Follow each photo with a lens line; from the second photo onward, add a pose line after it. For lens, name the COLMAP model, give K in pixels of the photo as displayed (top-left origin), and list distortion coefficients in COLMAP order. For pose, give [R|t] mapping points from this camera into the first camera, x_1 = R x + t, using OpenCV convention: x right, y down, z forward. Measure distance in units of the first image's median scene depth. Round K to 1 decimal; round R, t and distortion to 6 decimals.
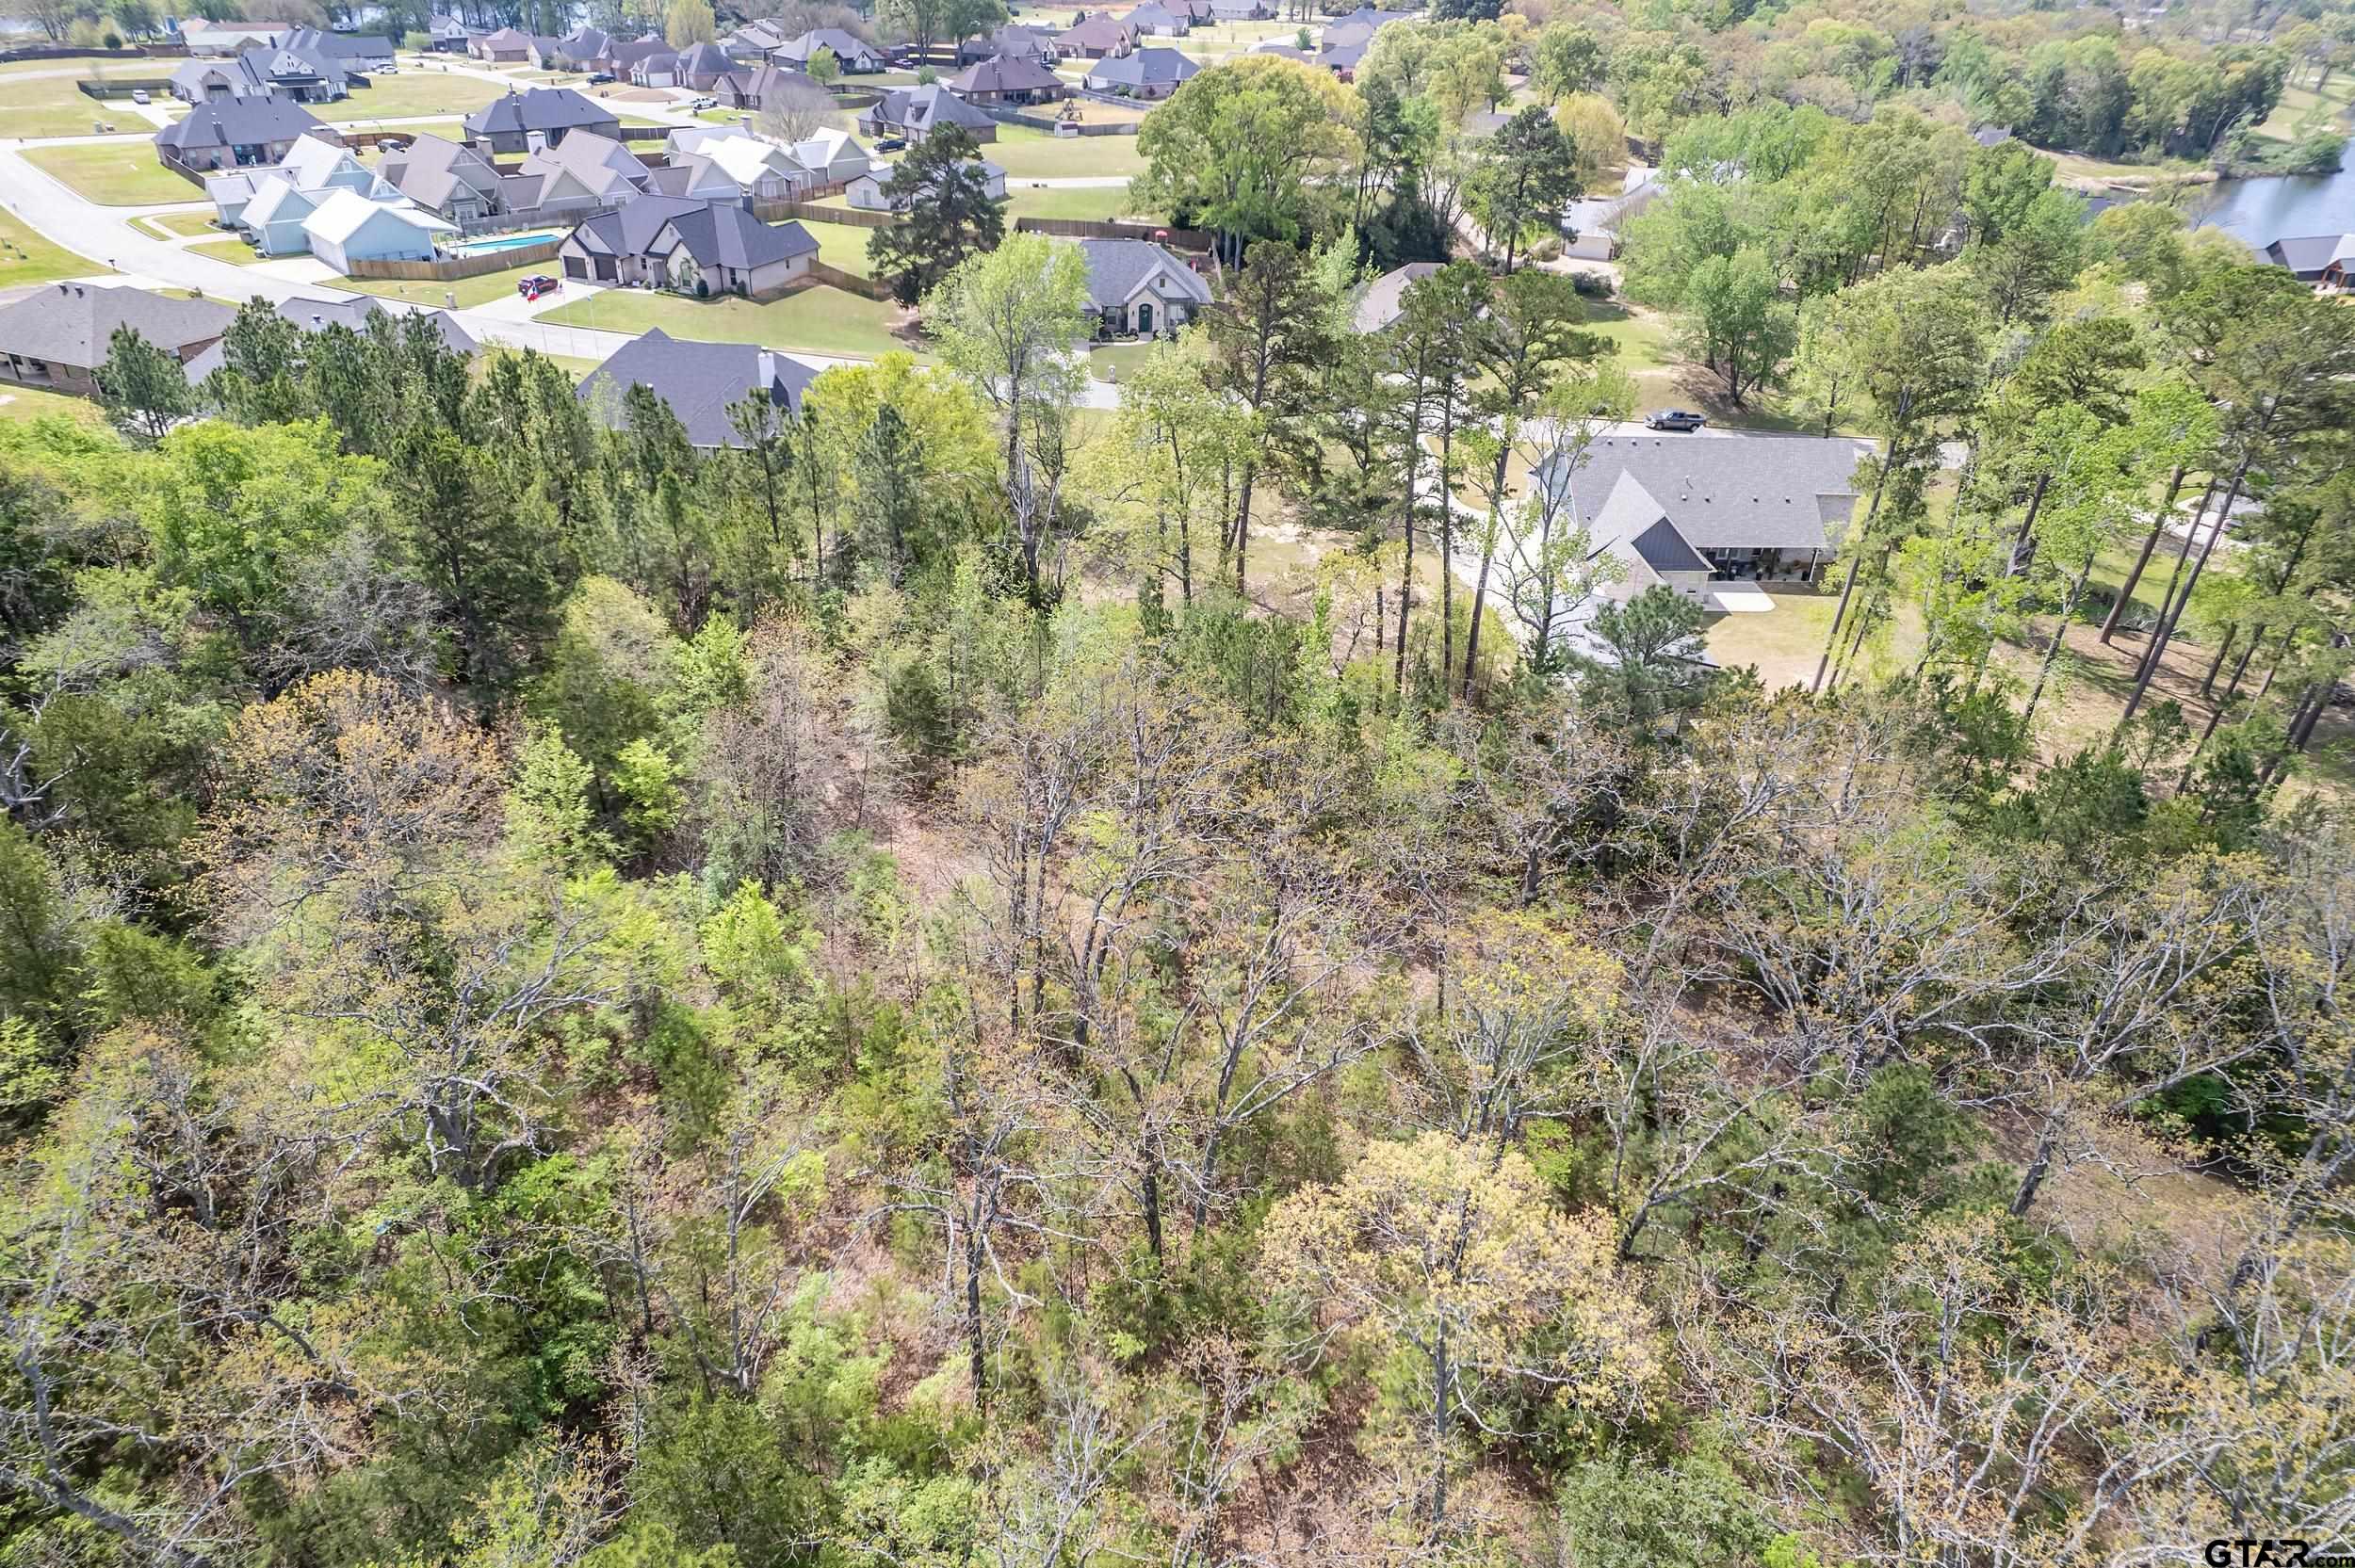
lens RADIAL K [[1506.7, 0, 1186.1], [0, 1506.7, 794.5], [0, 0, 1]] dist [-0.075565, 0.070853]
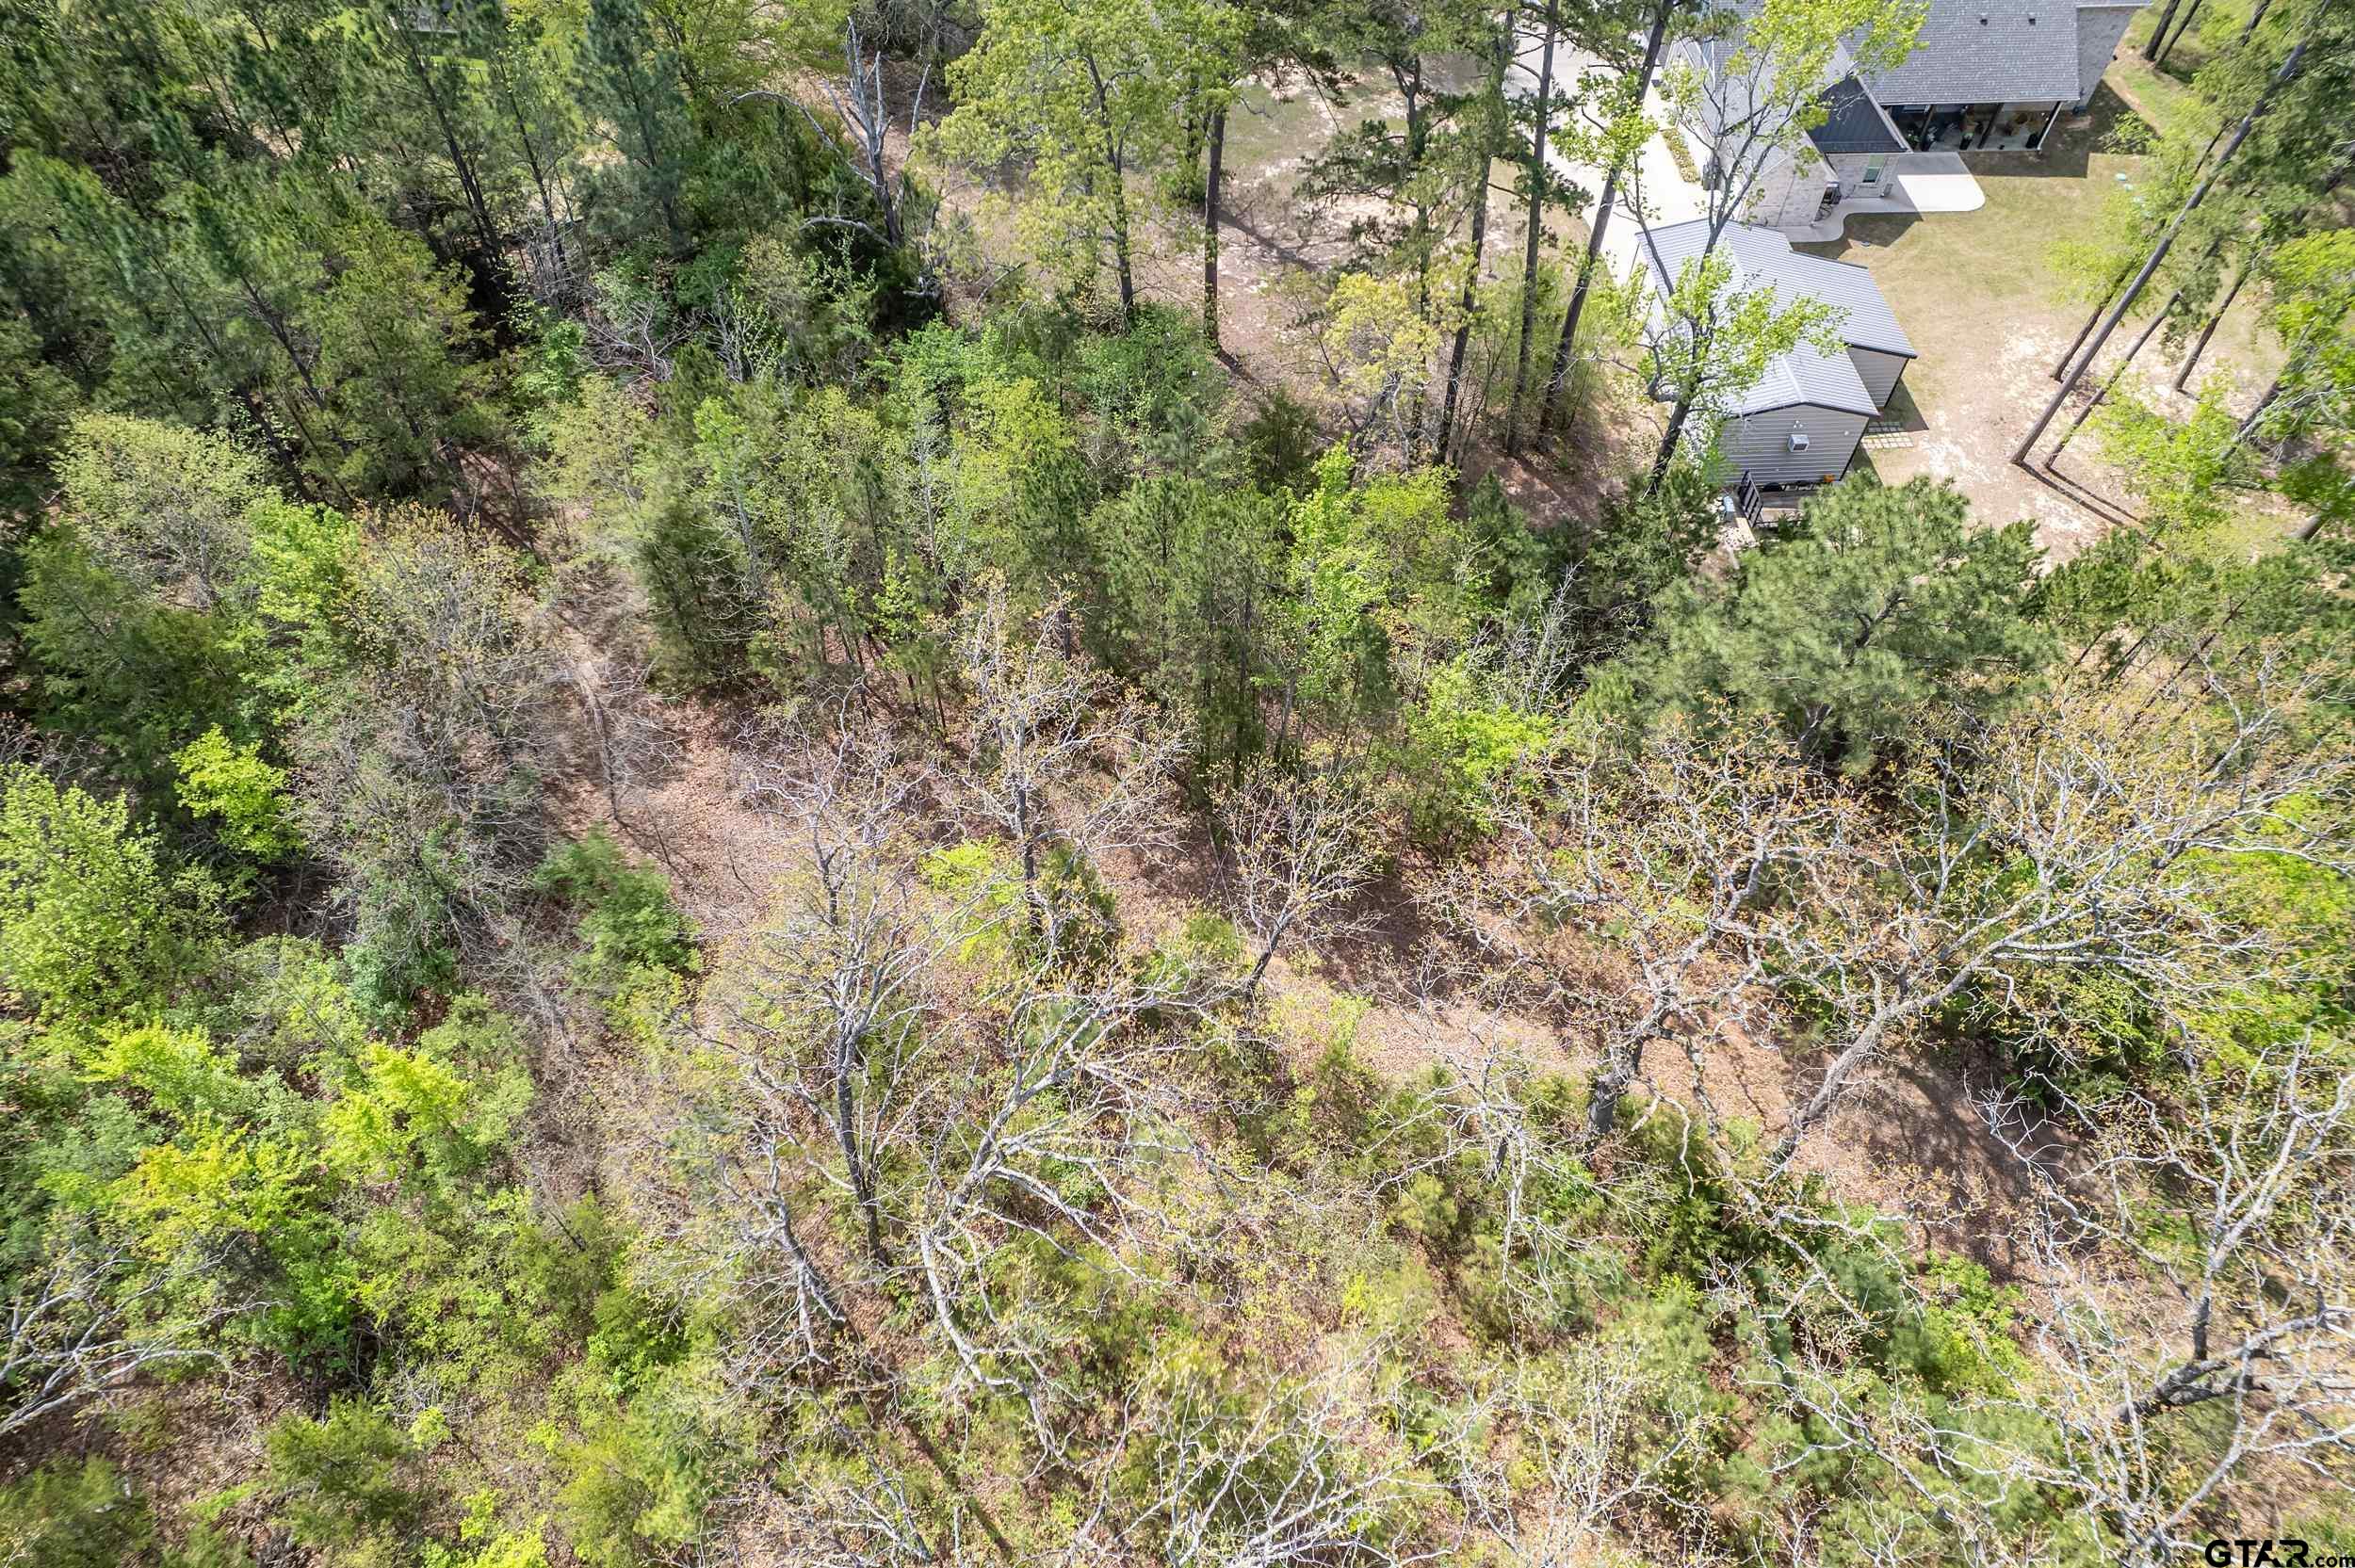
lens RADIAL K [[1506.7, 0, 1180.6], [0, 1506.7, 786.0], [0, 0, 1]] dist [-0.075565, 0.070853]
pose [[0.999879, -0.013037, -0.008429, 0.013421], [0.015269, 0.923924, 0.382271, -0.090239], [0.002804, -0.382354, 0.924012, 0.162266]]
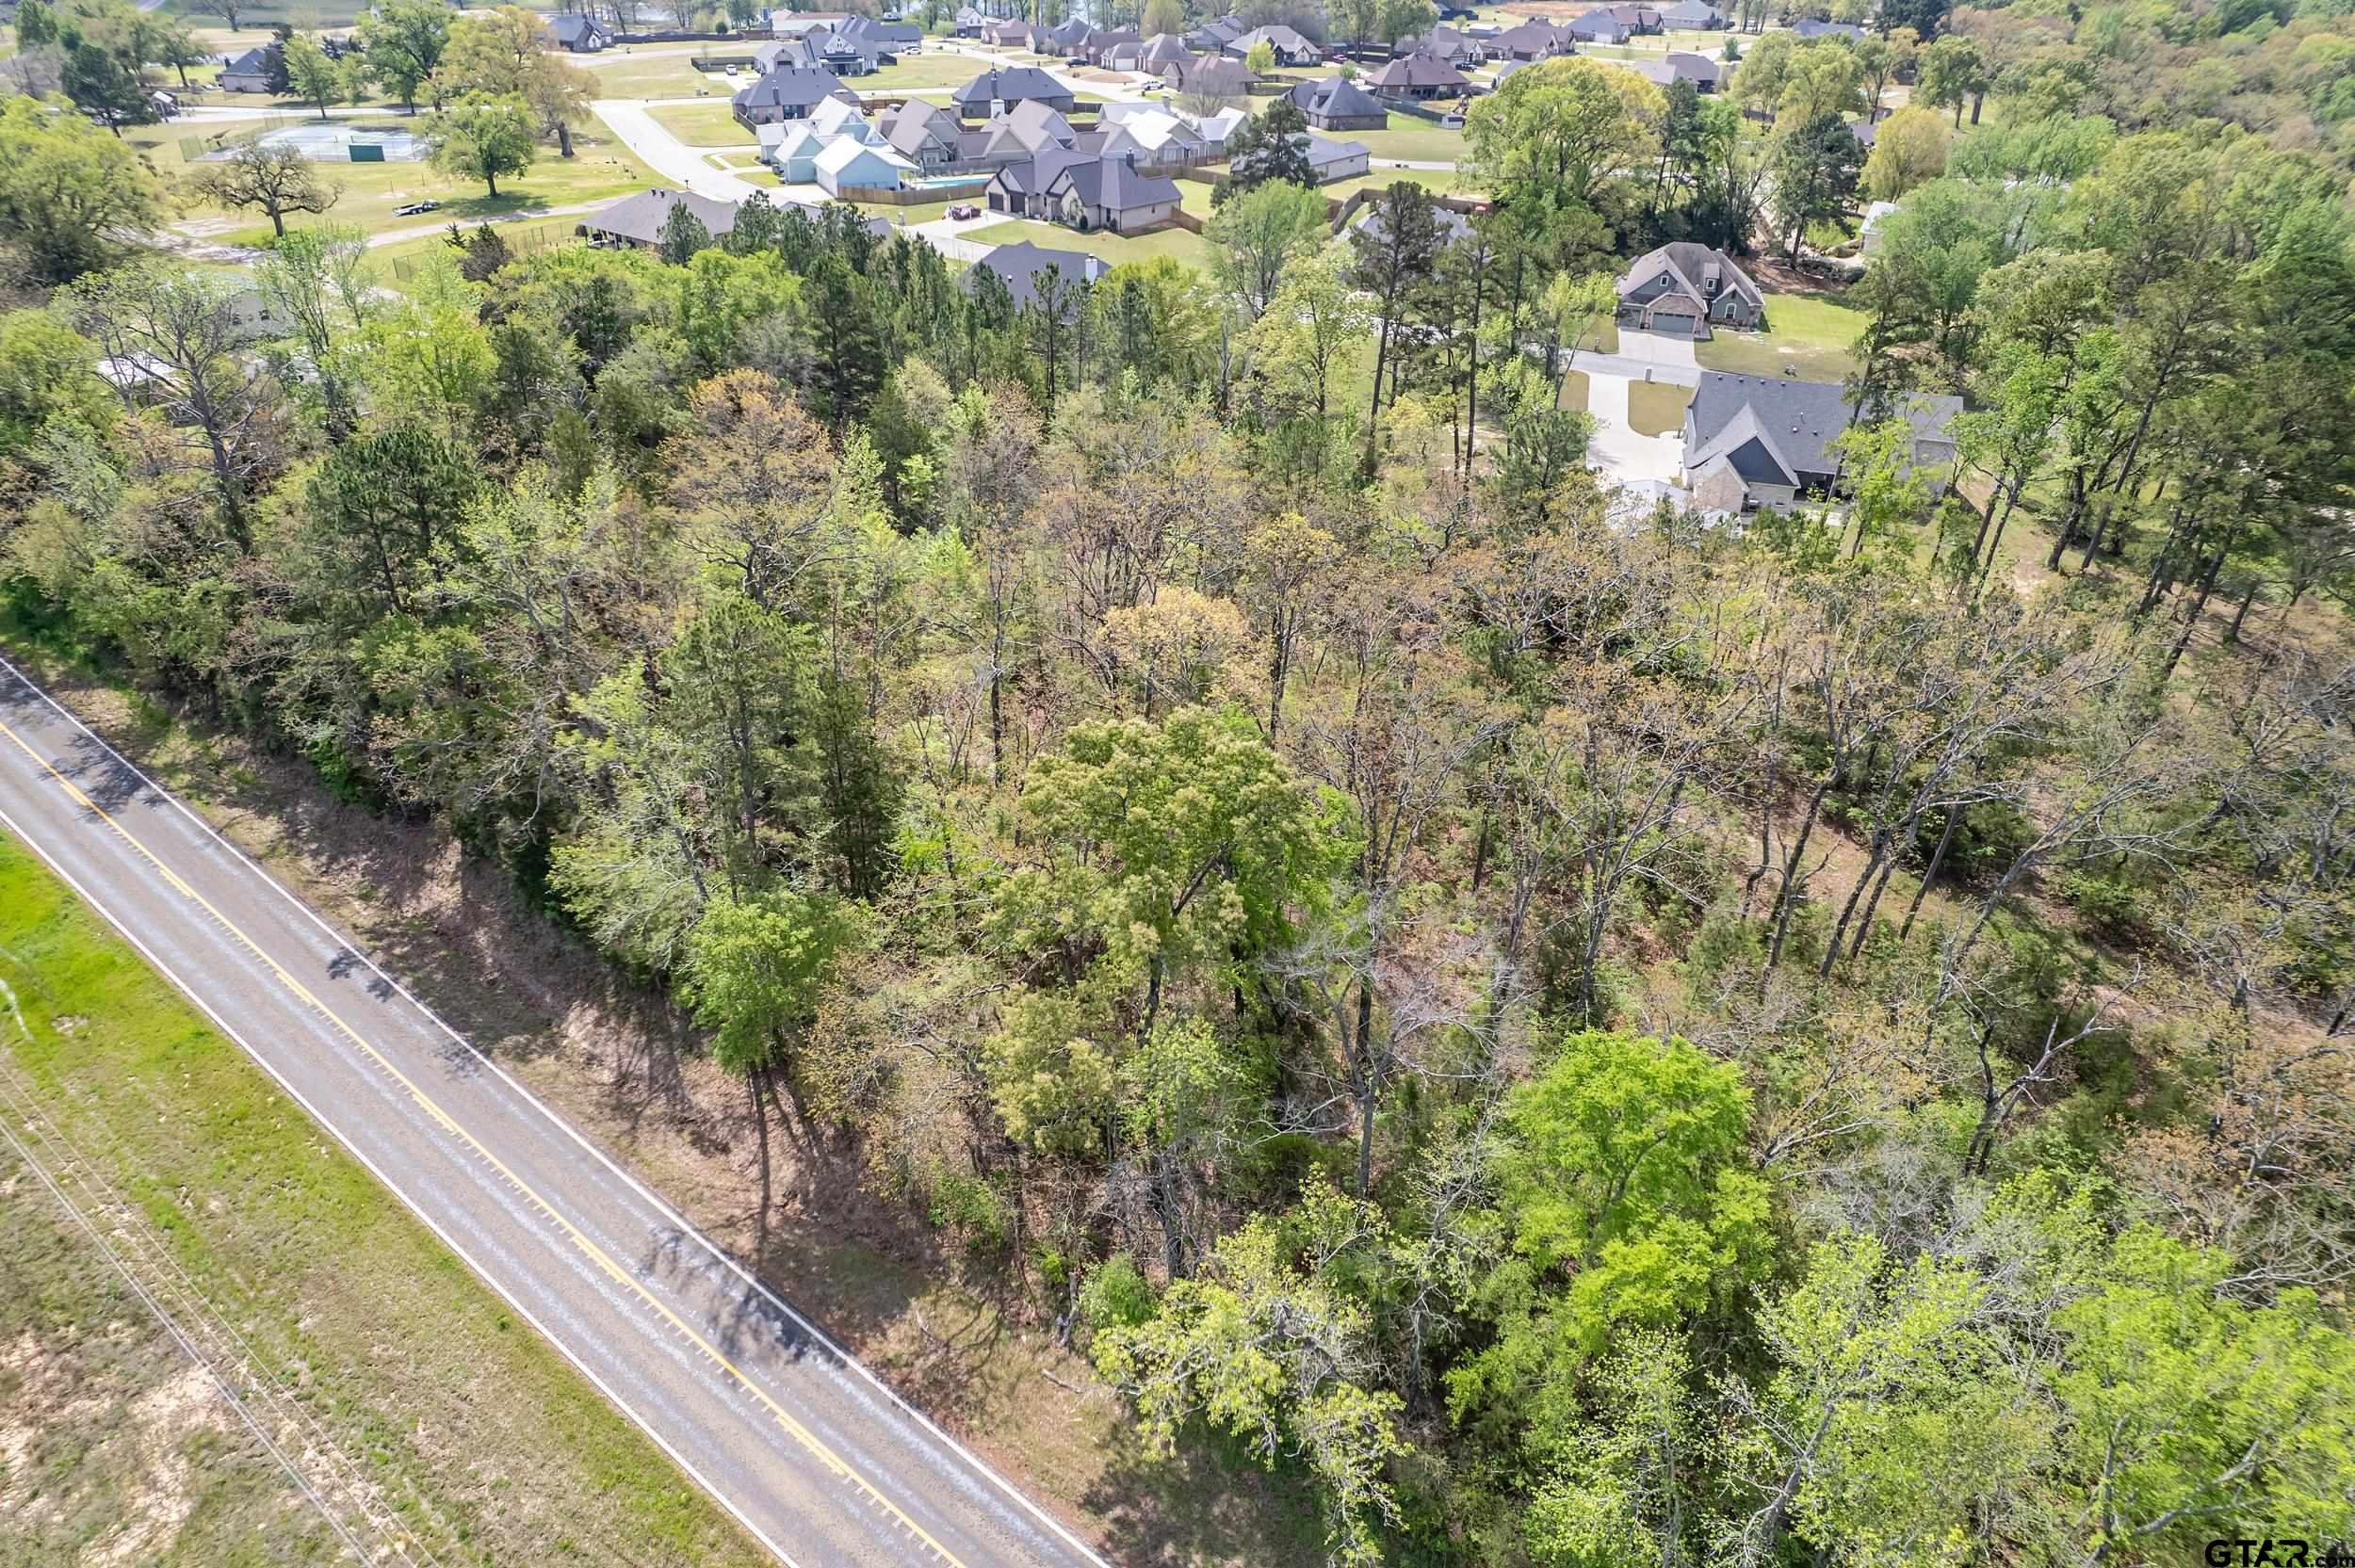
lens RADIAL K [[1506.7, 0, 1182.7], [0, 1506.7, 791.2], [0, 0, 1]] dist [-0.075565, 0.070853]
pose [[0.953357, 0.153541, -0.259876, 0.141761], [-0.154291, 0.987868, 0.017638, 0.092475], [0.259431, 0.023281, 0.965481, -0.177884]]
